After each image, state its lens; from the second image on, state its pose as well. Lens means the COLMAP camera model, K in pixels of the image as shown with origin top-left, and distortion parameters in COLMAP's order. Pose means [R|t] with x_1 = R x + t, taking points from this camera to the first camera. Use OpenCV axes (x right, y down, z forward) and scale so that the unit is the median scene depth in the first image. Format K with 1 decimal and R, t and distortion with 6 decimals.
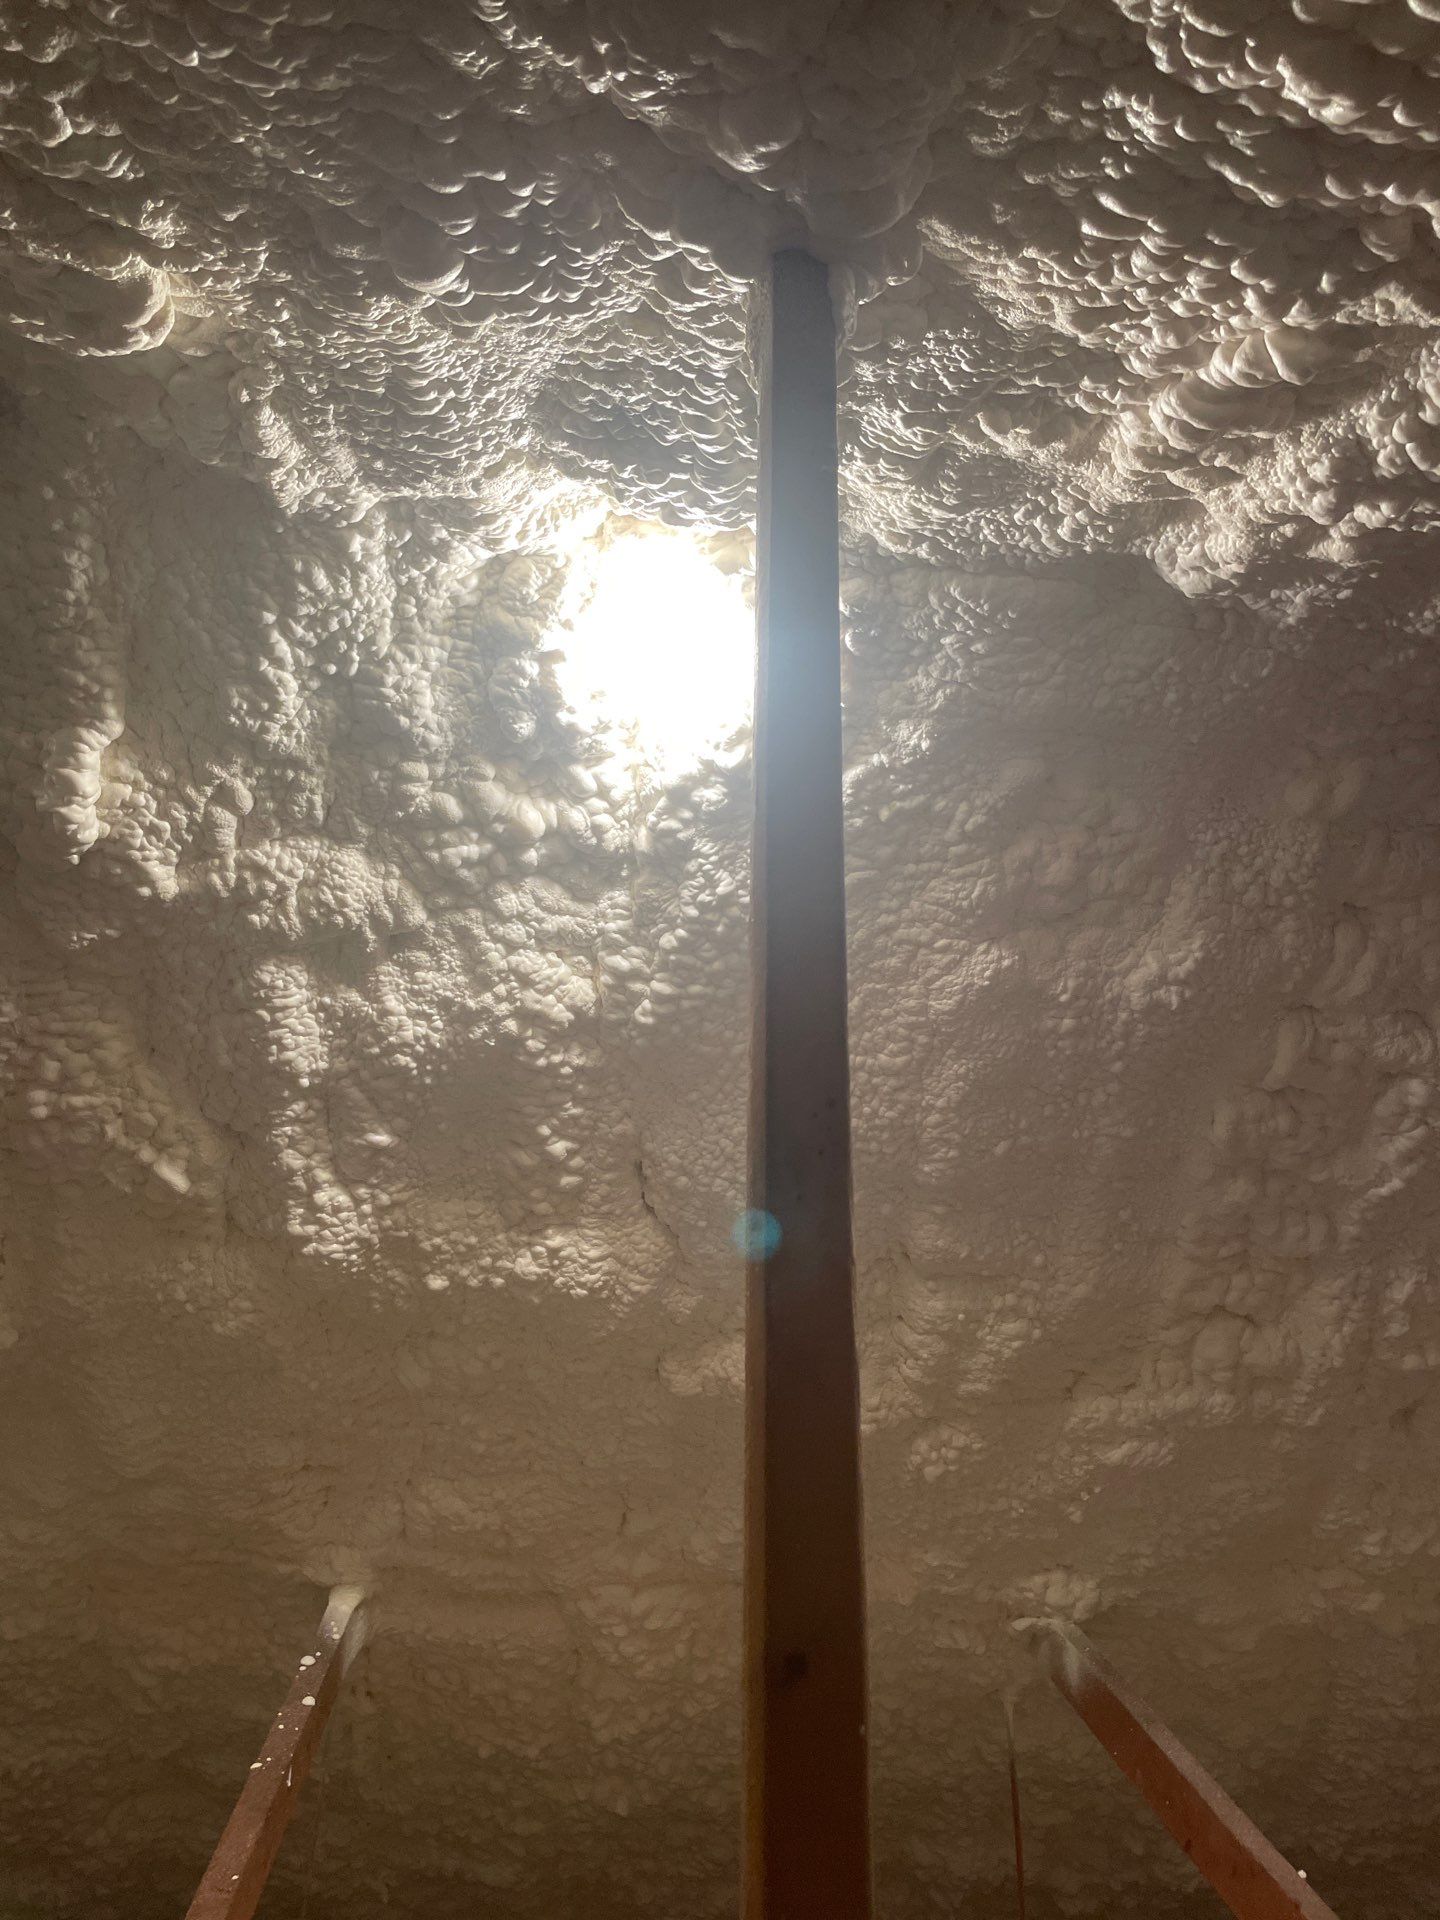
lens RADIAL K [[1448.1, 0, 724.9], [0, 1448.1, 945.1], [0, 0, 1]] dist [0.093750, -0.129875]
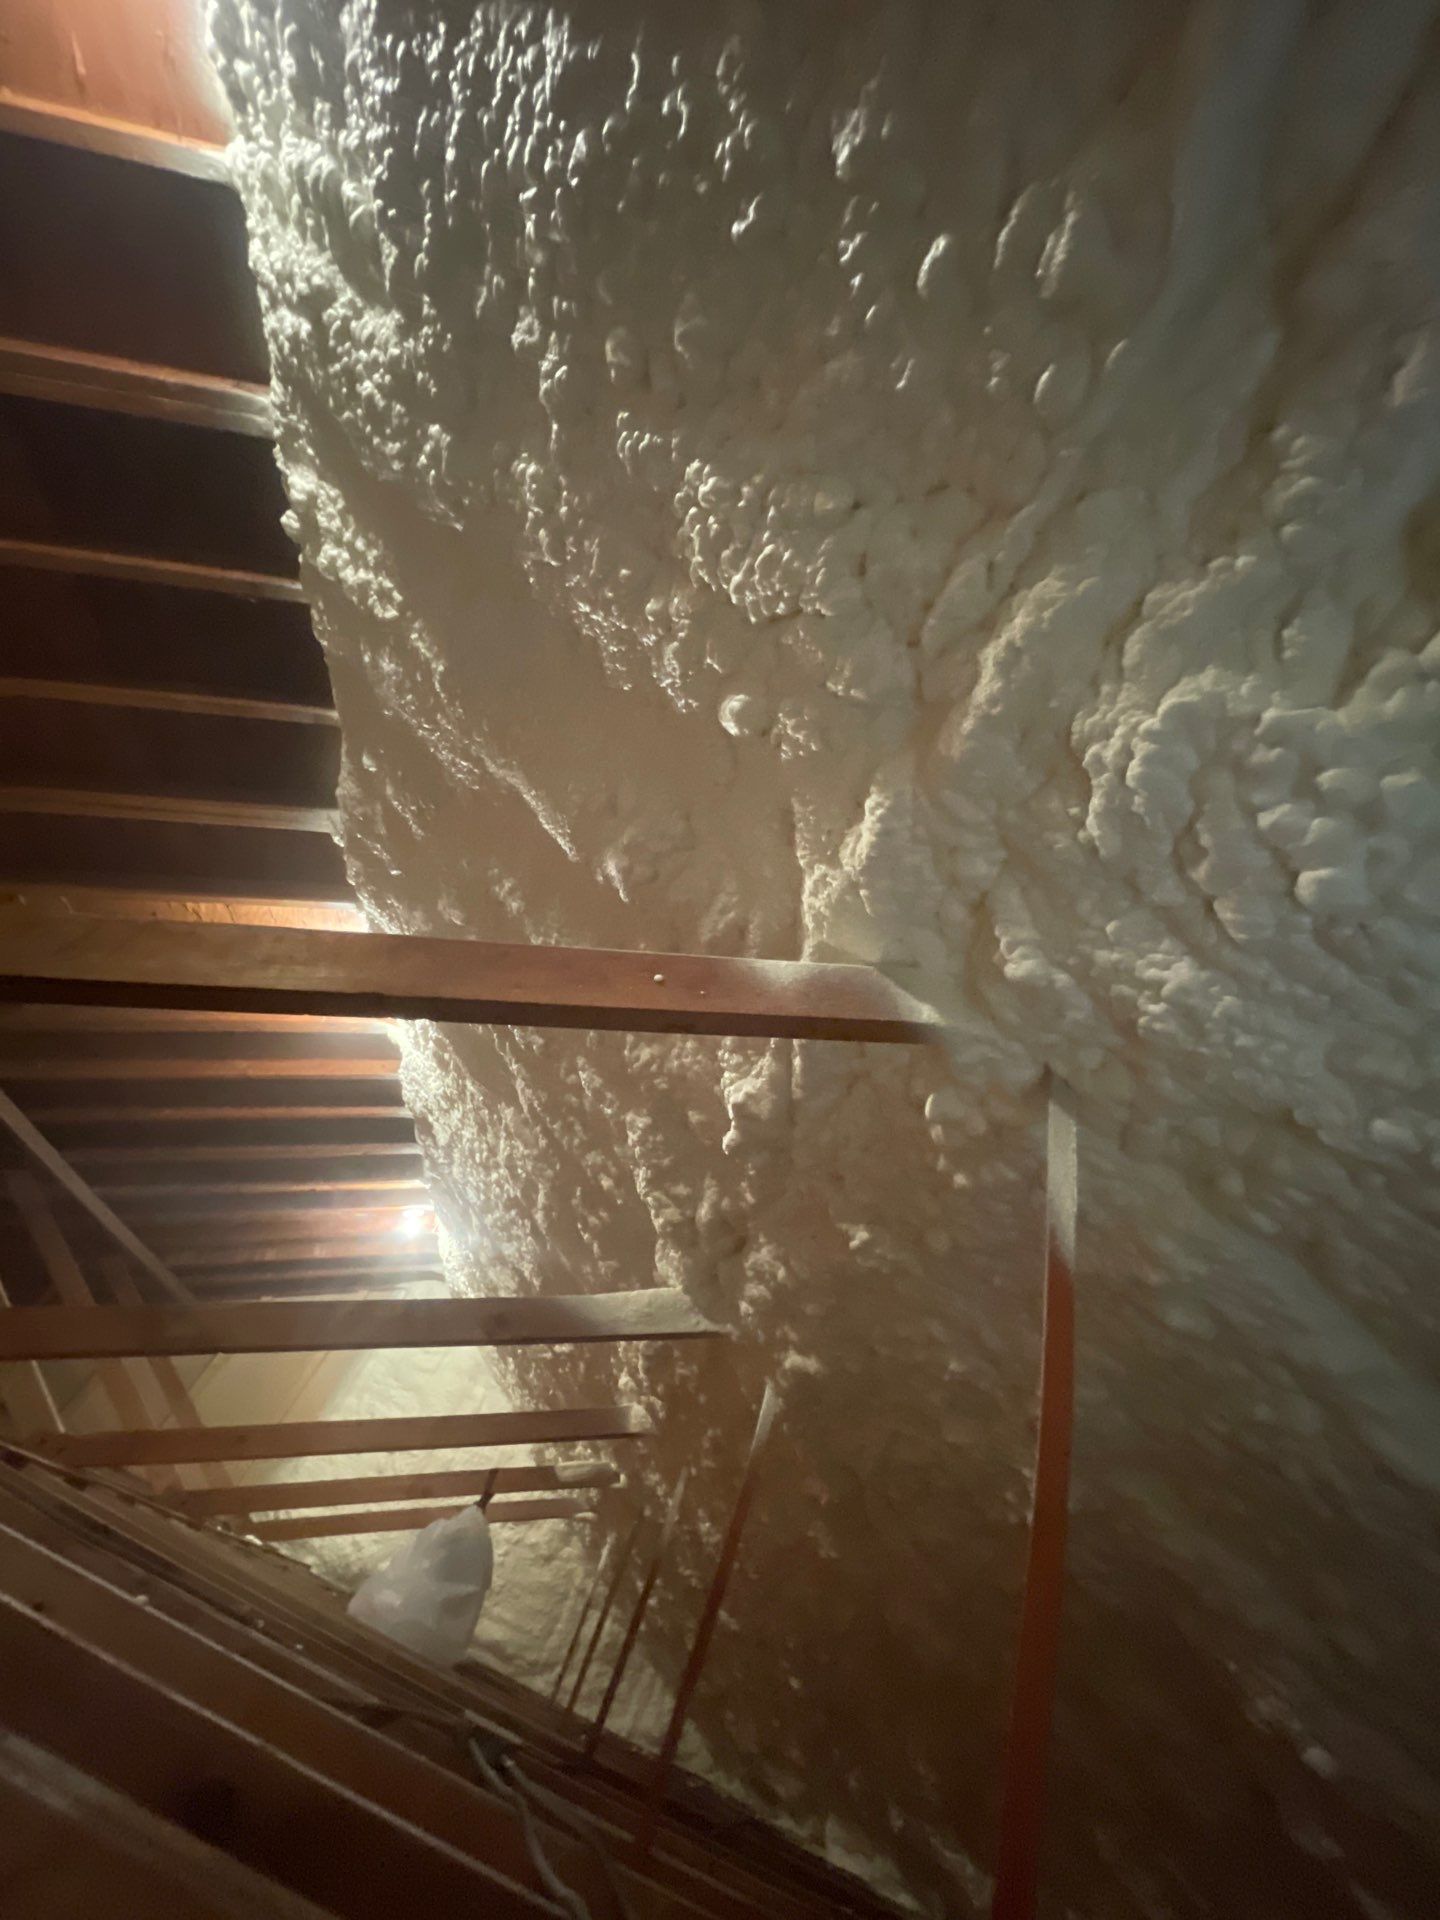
lens RADIAL K [[782.2, 0, 720.7], [0, 782.2, 963.3], [0, 0, 1]] dist [-0.003483, -0.000178]
pose [[-0.078842, 0.677445, 0.731336, 0.142739], [-0.770541, 0.424048, -0.475868, 0.097115], [-0.632496, -0.601043, 0.488566, -0.269060]]
